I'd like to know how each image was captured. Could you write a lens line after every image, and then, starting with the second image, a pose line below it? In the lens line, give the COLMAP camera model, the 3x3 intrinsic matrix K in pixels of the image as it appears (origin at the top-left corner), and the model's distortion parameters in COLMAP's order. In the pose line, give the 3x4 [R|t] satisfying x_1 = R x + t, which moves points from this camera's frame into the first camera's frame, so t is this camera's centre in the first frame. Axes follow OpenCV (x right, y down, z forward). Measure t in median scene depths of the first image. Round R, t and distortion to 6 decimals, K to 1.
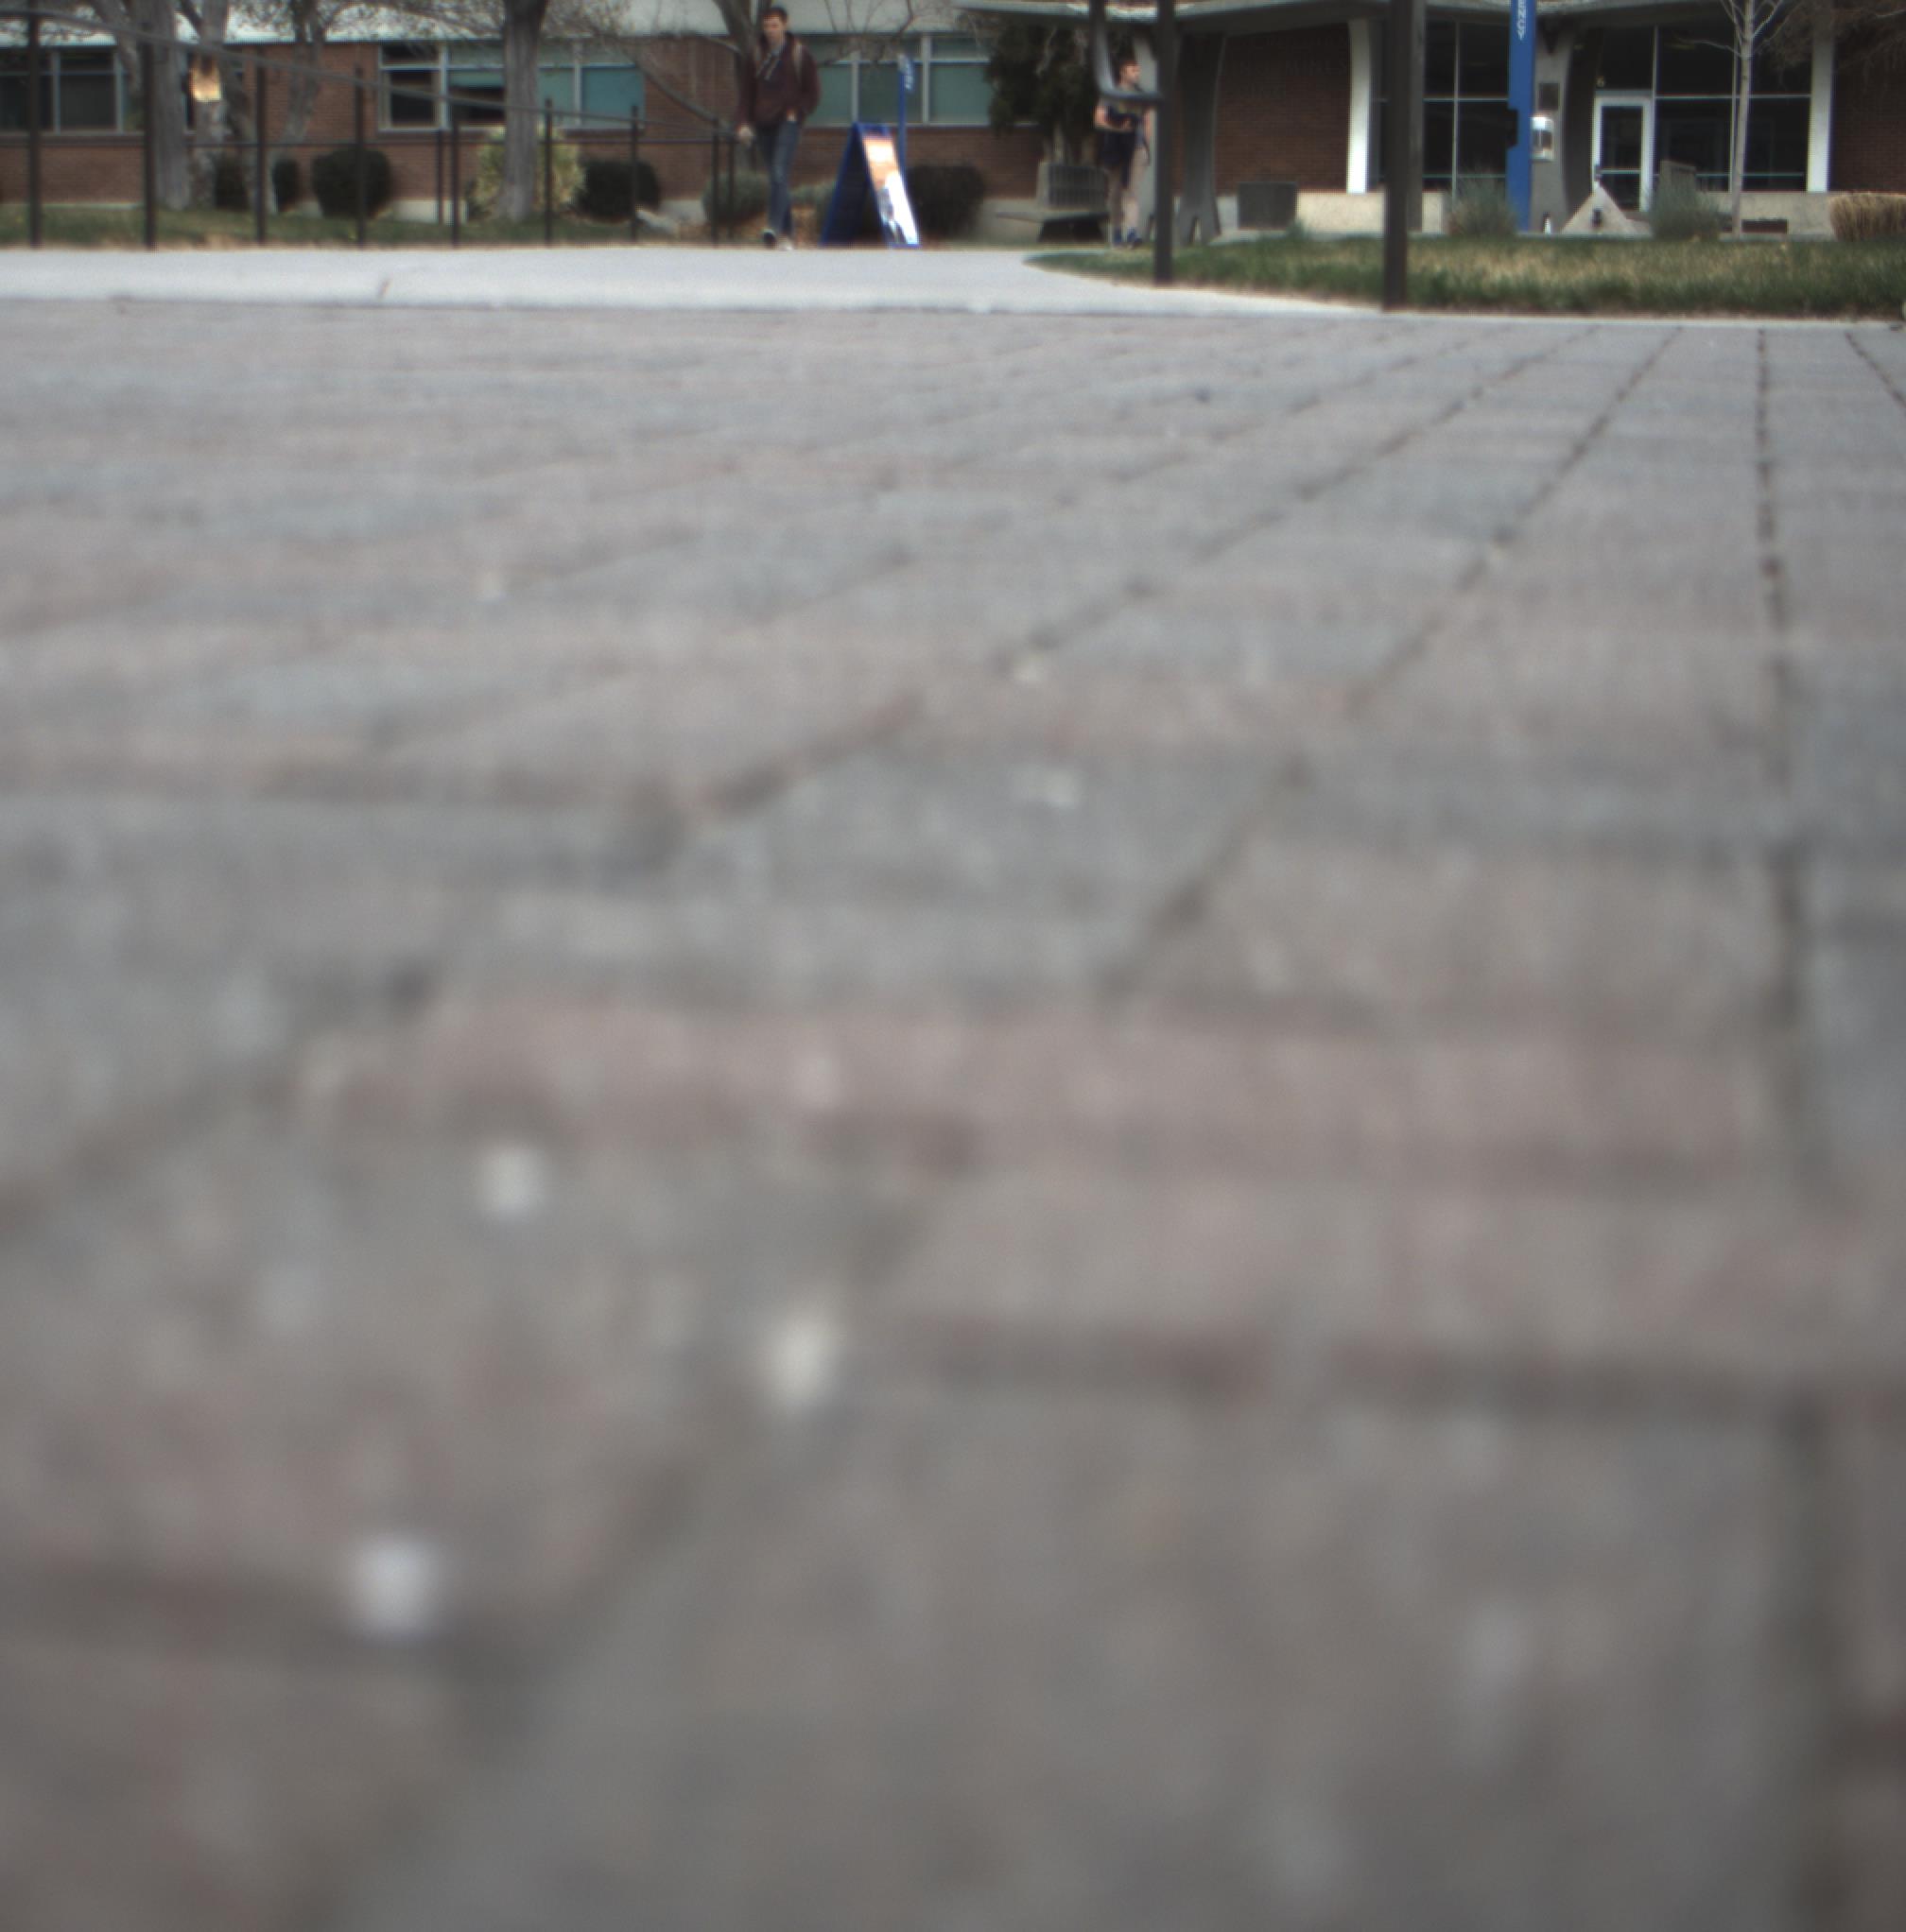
lens RADIAL K [[4318.6, 0, 747.3], [0, 4318.6, 965.9], [0, 0, 1]] dist [-0.167857, 0.888784]
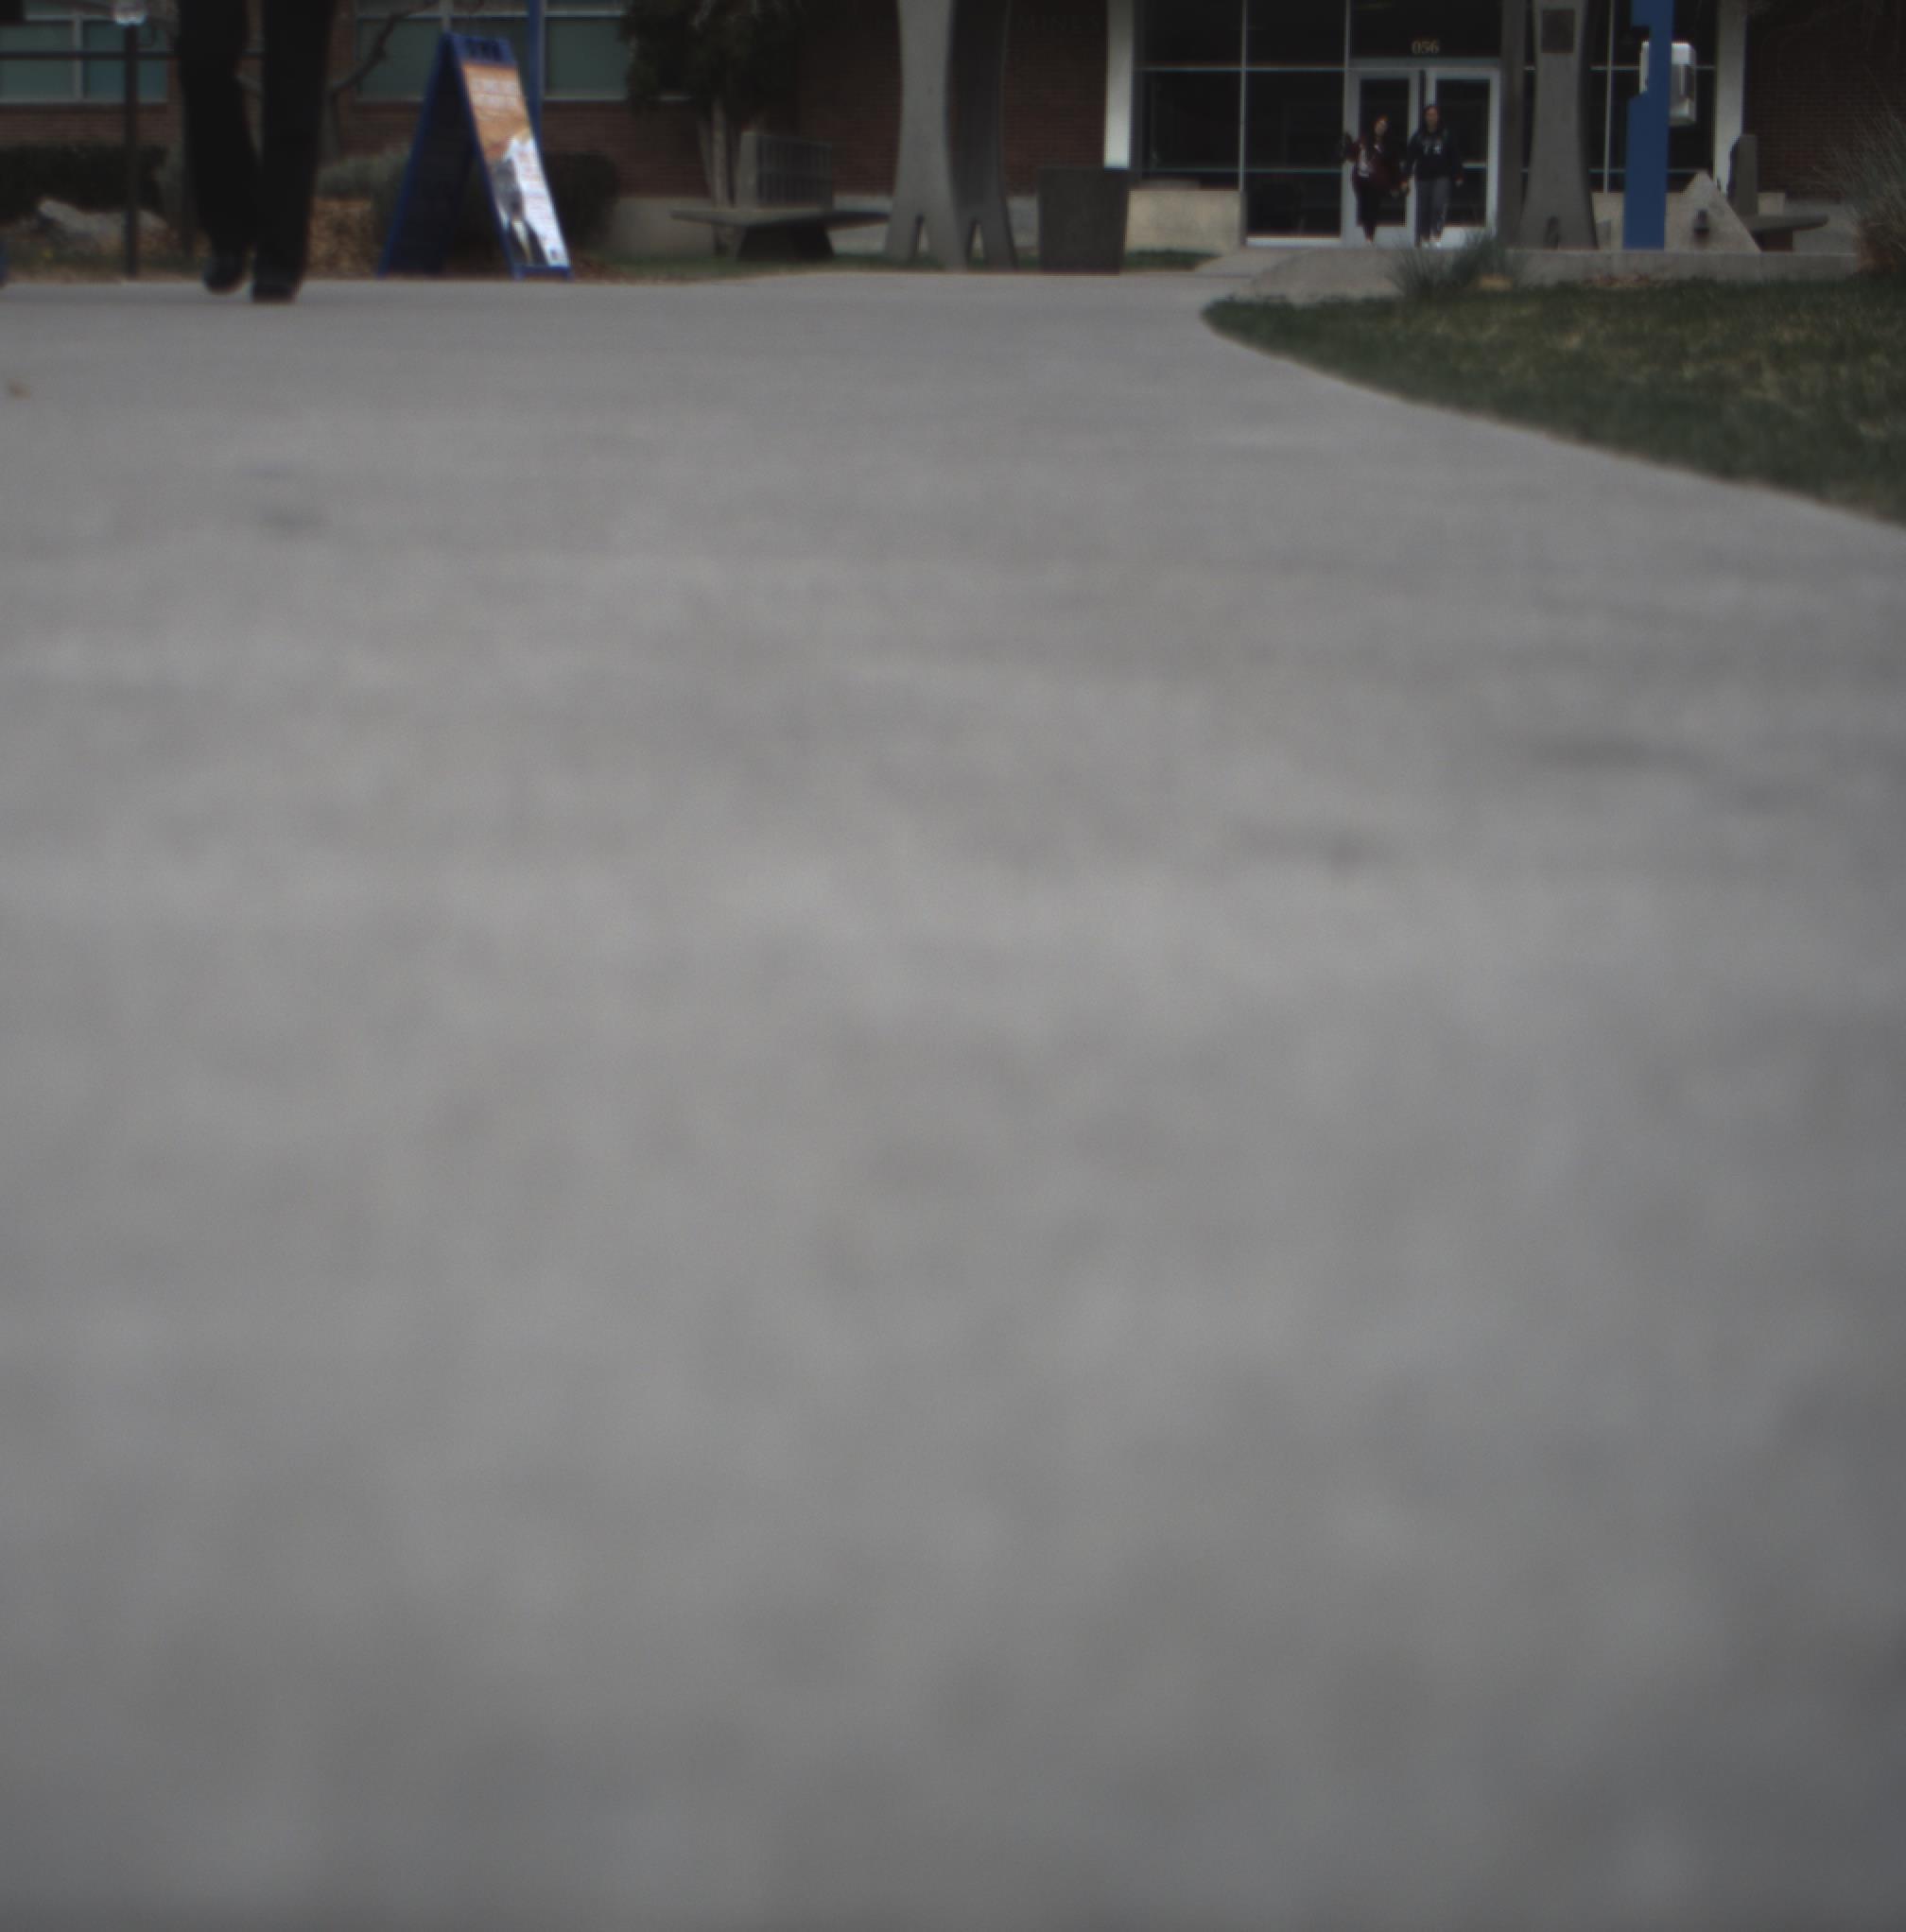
lens RADIAL K [[4318.6, 0, 747.3], [0, 4318.6, 965.9], [0, 0, 1]] dist [-0.167857, 0.888784]
pose [[0.995618, -0.010168, 0.092962, 0.007341], [0.010330, 0.999946, -0.001261, -0.050961], [-0.092944, 0.002215, 0.995669, 0.296422]]
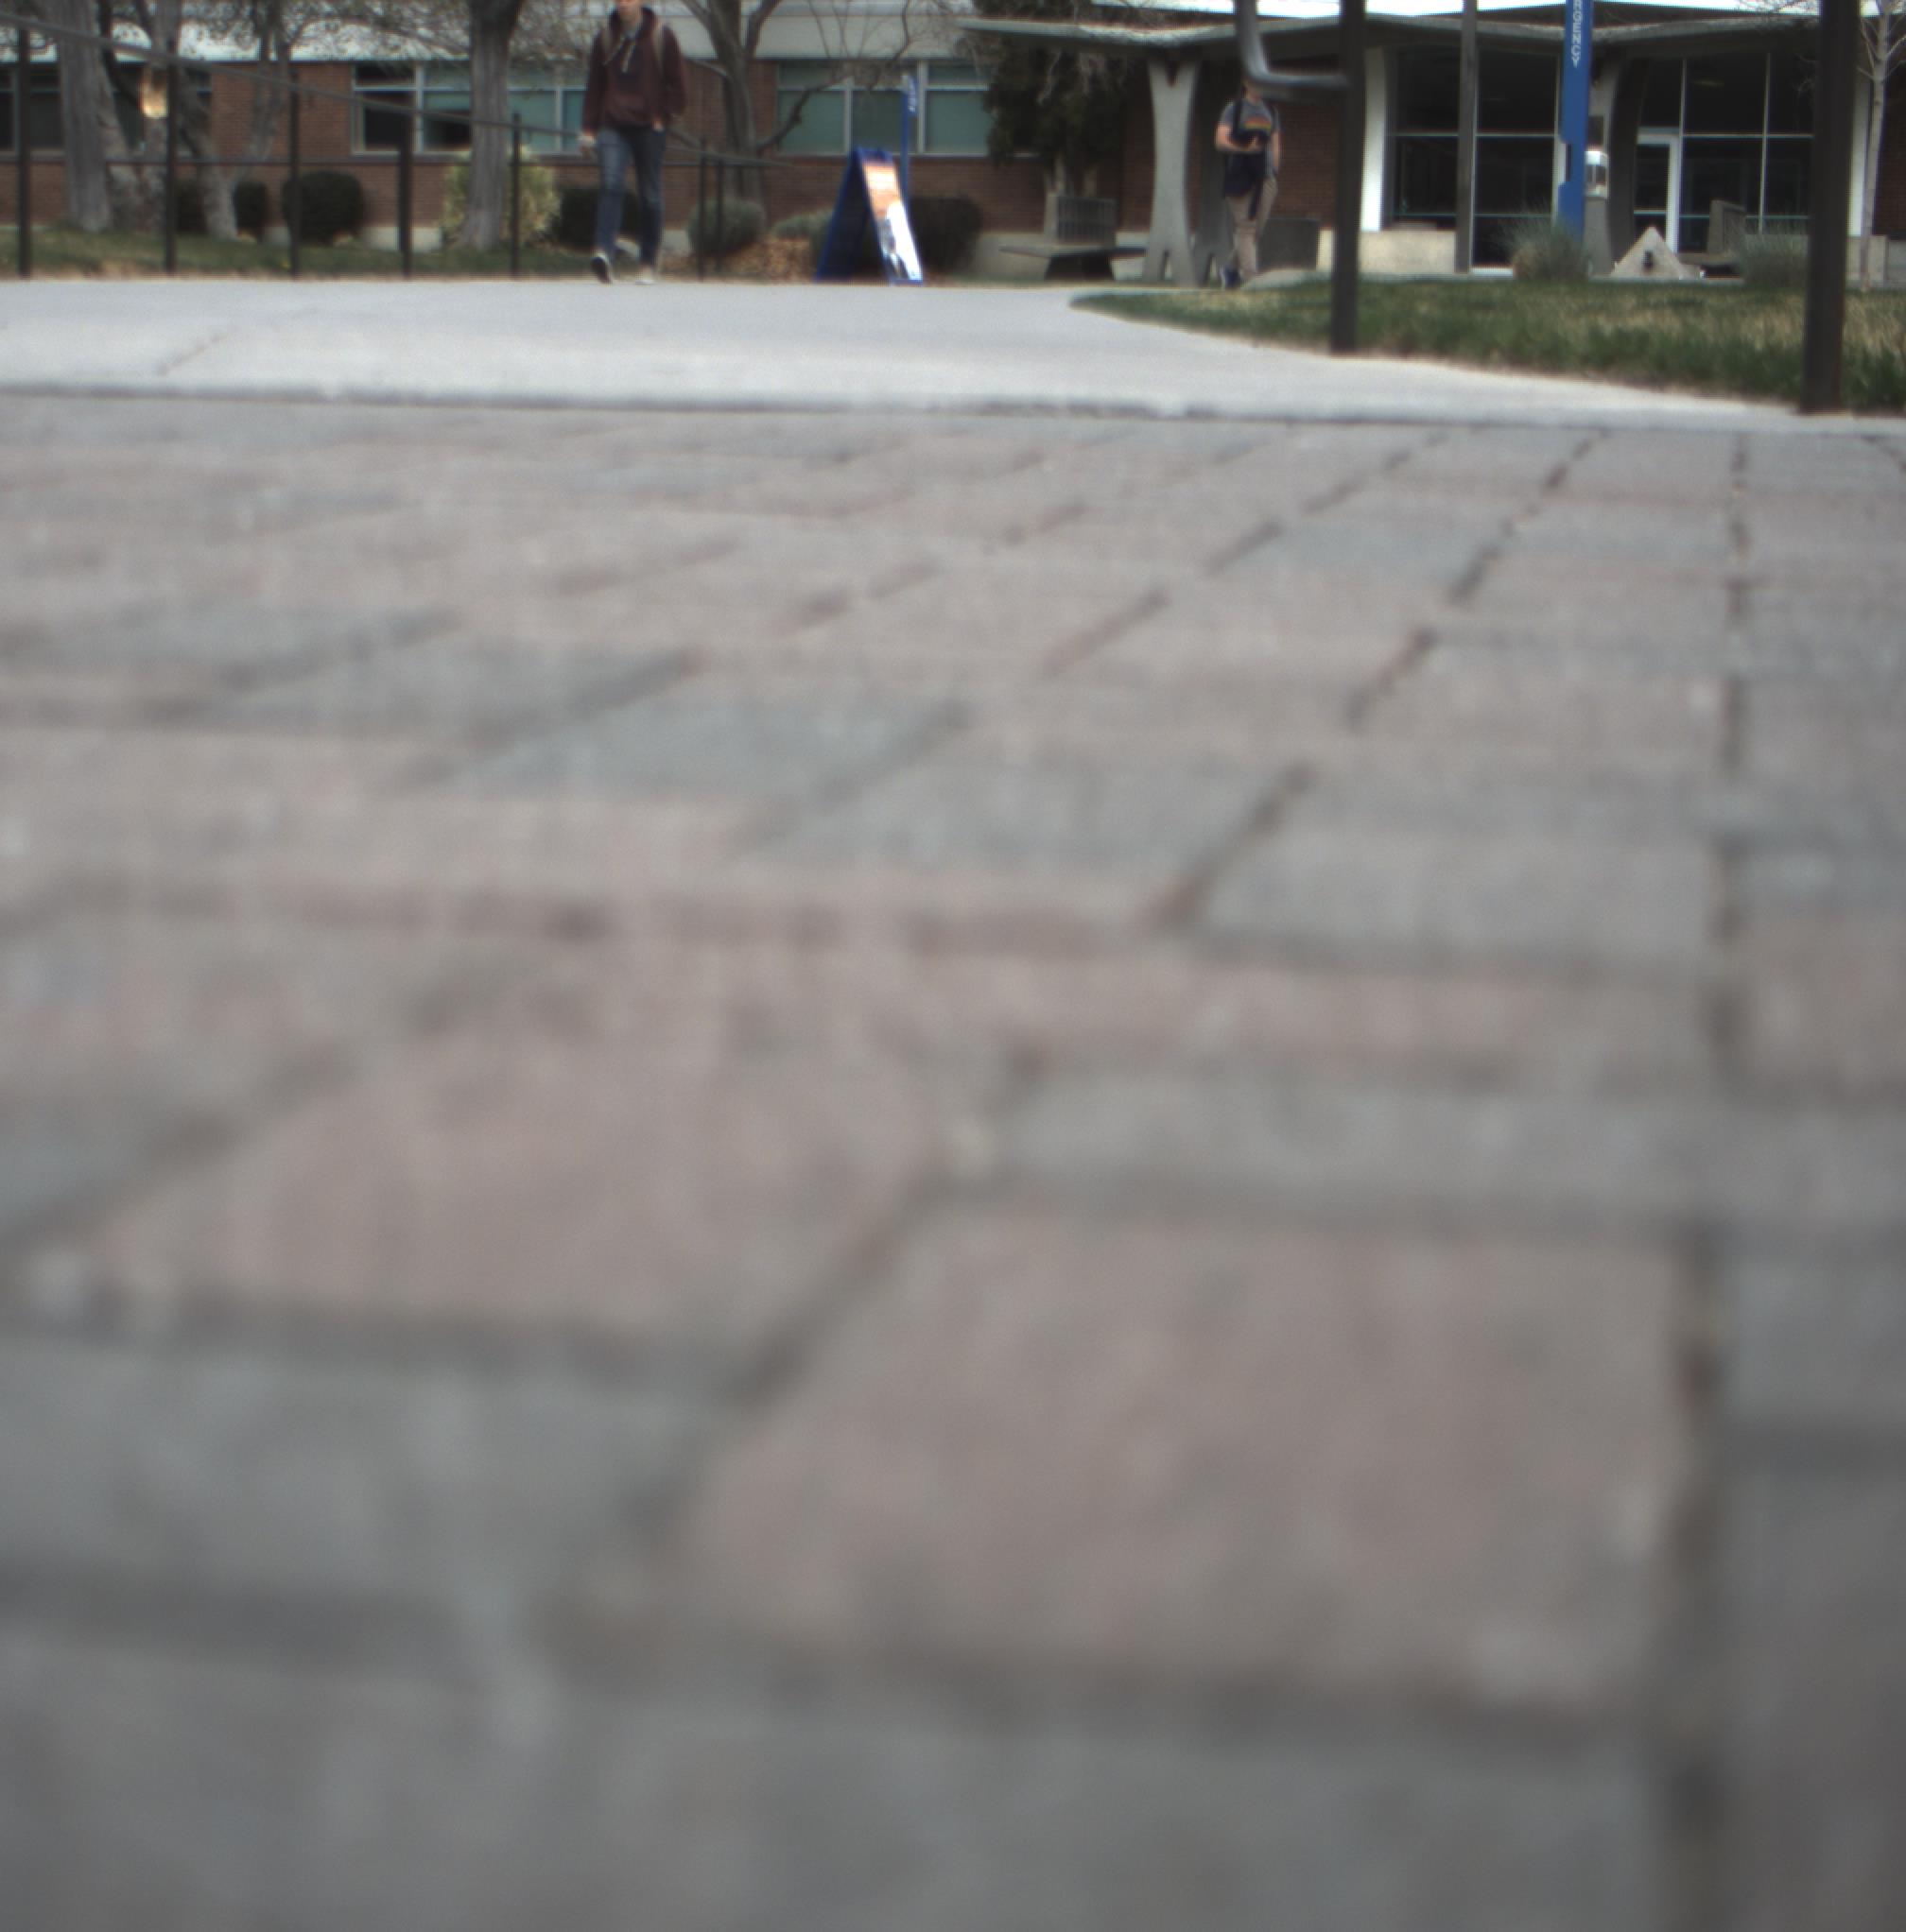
lens RADIAL K [[4318.6, 0, 747.3], [0, 4318.6, 965.9], [0, 0, 1]] dist [-0.167857, 0.888784]
pose [[0.999923, 0.011189, 0.005436, -0.000584], [-0.011149, 0.999911, -0.007260, -0.008694], [-0.005517, 0.007199, 0.999959, 0.050183]]
